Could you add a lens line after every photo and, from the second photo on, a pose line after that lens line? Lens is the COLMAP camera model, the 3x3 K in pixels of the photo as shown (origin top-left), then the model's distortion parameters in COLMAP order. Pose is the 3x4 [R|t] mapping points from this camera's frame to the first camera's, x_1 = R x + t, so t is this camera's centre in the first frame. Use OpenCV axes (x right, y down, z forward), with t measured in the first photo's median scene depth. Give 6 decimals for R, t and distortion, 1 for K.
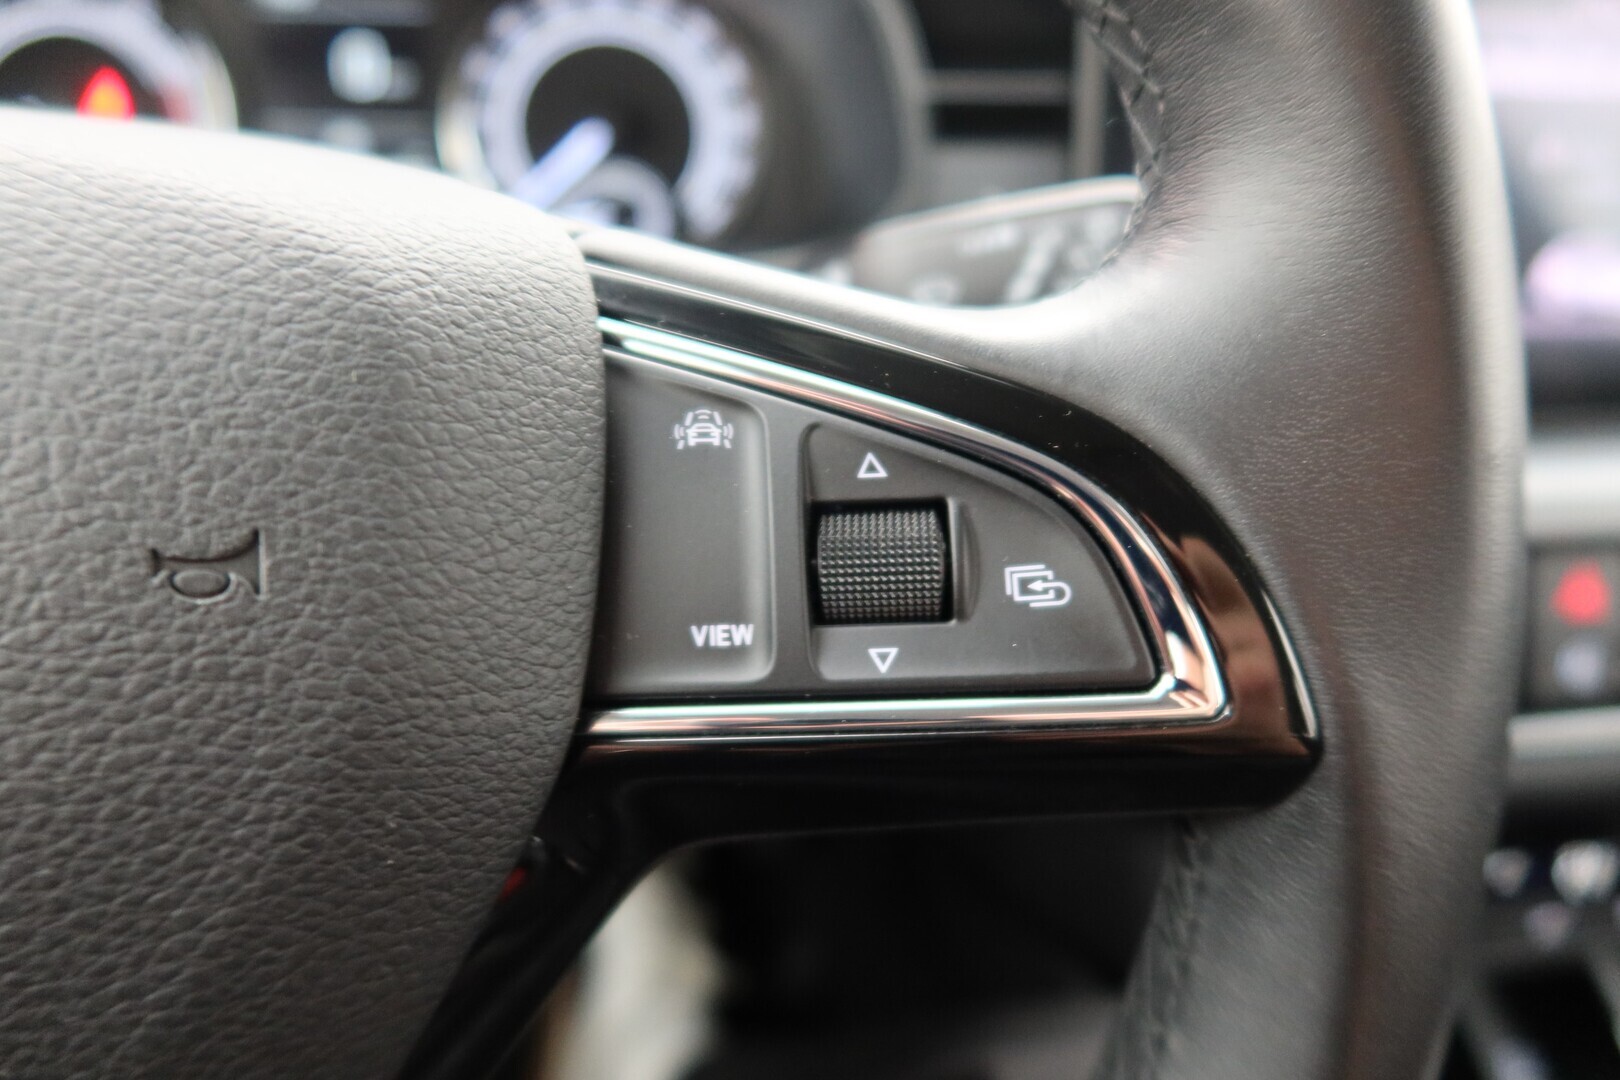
lens RADIAL K [[1151.9, 0, 808.7], [0, 1151.9, 536.1], [0, 0, 1]] dist [0.000738, 0.000026]
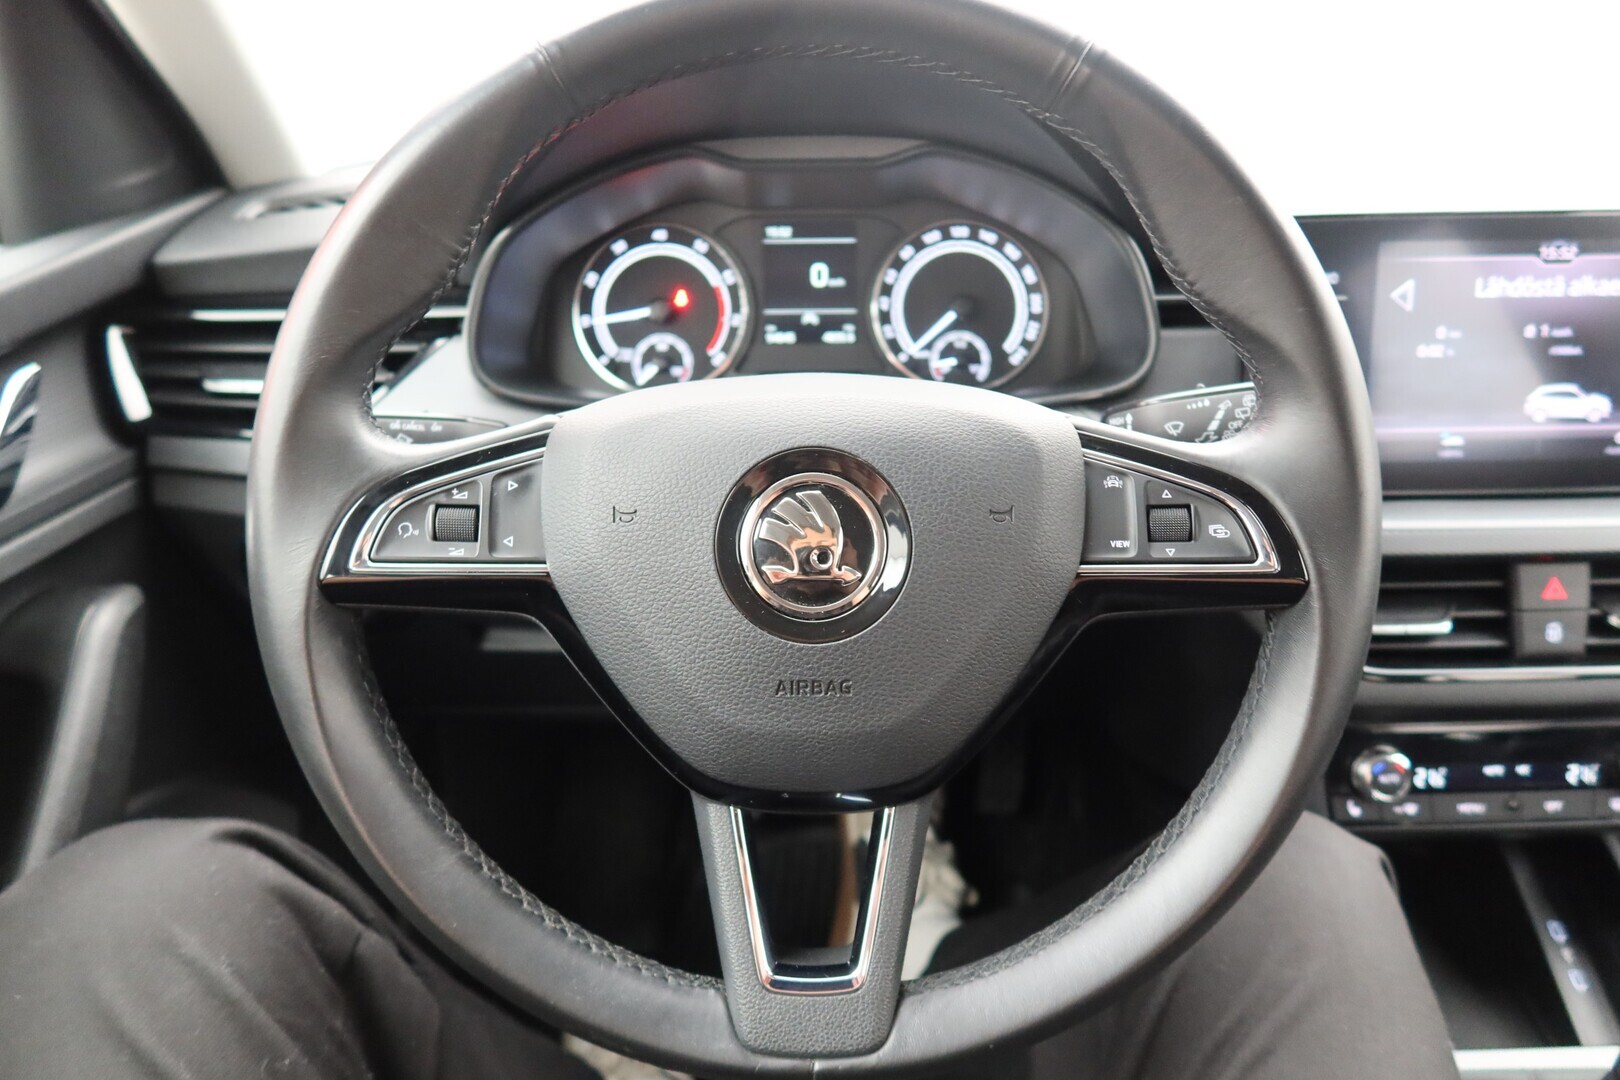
lens RADIAL K [[1151.9, 0, 813.1], [0, 1151.9, 543.4], [0, 0, 1]] dist [0.000738, 0.000026]
pose [[0.990817, 0.021091, -0.133557, -0.497912], [-0.026555, 0.998876, -0.039262, 0.233087], [0.132578, 0.042448, 0.990263, -2.348702]]
